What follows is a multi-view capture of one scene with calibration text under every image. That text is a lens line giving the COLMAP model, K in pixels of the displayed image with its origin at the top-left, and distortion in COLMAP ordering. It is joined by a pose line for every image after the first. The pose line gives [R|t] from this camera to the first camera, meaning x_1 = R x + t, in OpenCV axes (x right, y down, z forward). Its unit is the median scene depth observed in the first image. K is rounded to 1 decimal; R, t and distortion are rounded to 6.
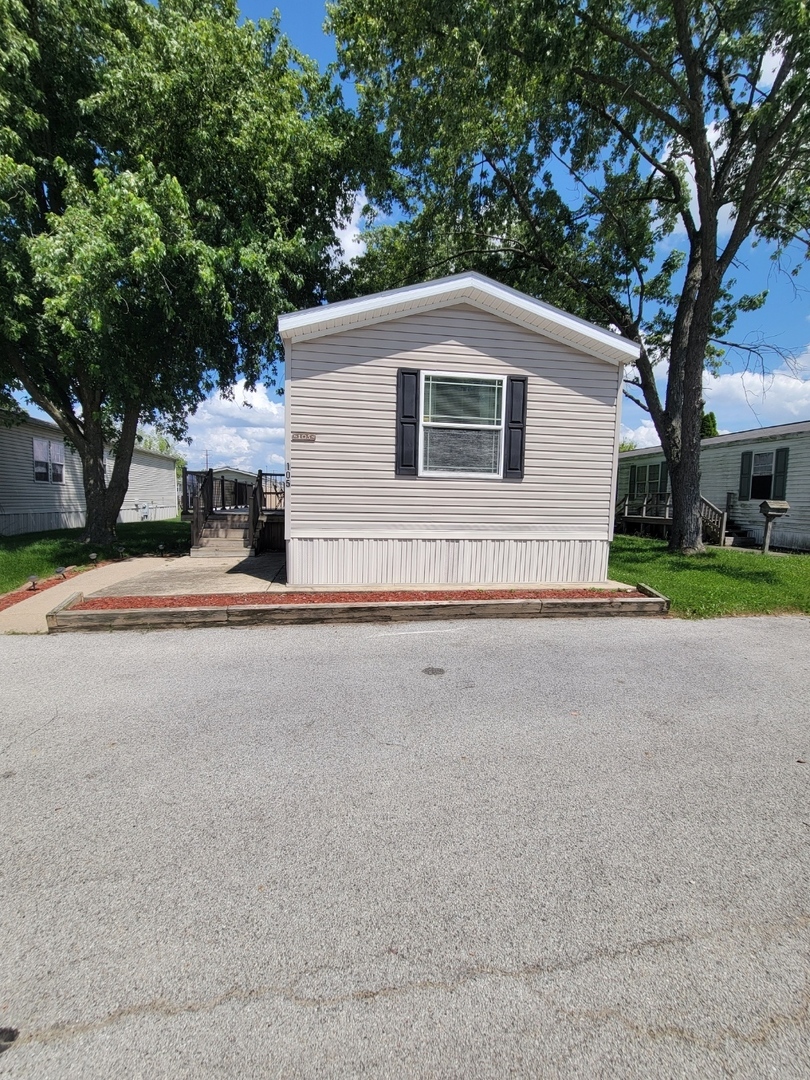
lens RADIAL K [[441.9, 0, 405.2], [0, 441.9, 543.5], [0, 0, 1]] dist [-0.001205, -0.000614]
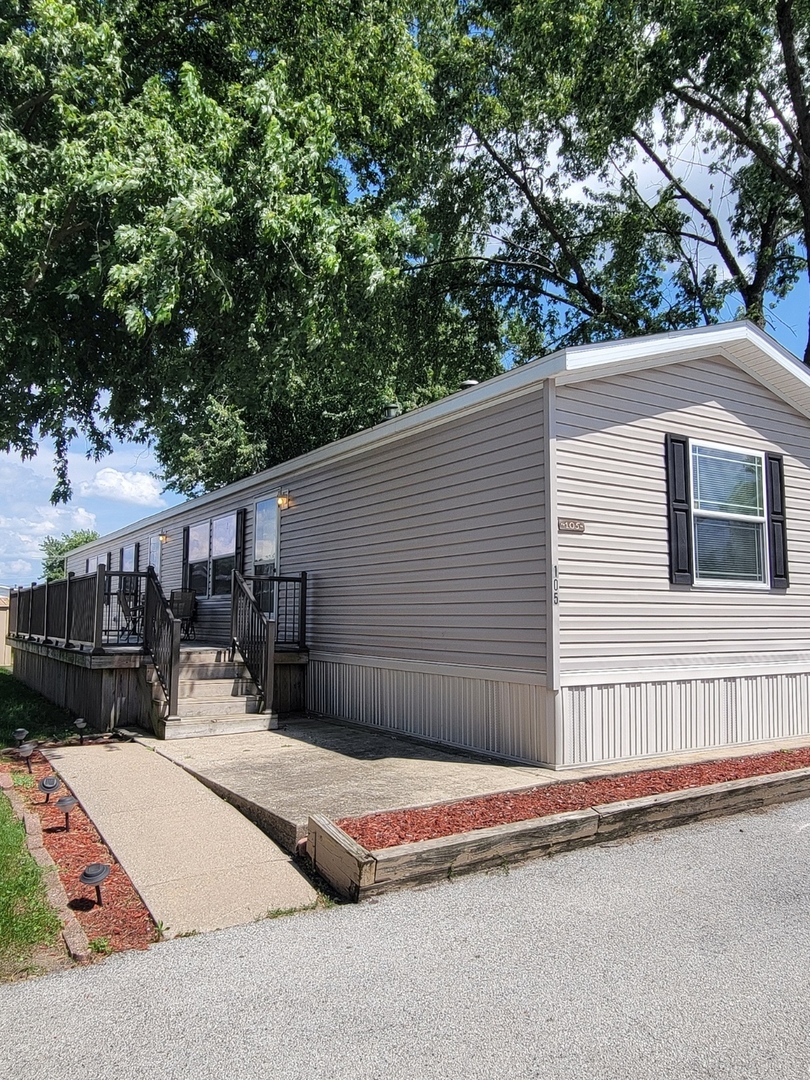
lens RADIAL K [[772.3, 0, 403.7], [0, 772.3, 544.2], [0, 0, 1]] dist [-0.013775, -0.002891]
pose [[0.923341, 0.021383, 0.383384, -0.845172], [0.049315, 0.983576, -0.173628, -0.032031], [-0.380800, 0.179225, 0.907122, 0.081808]]
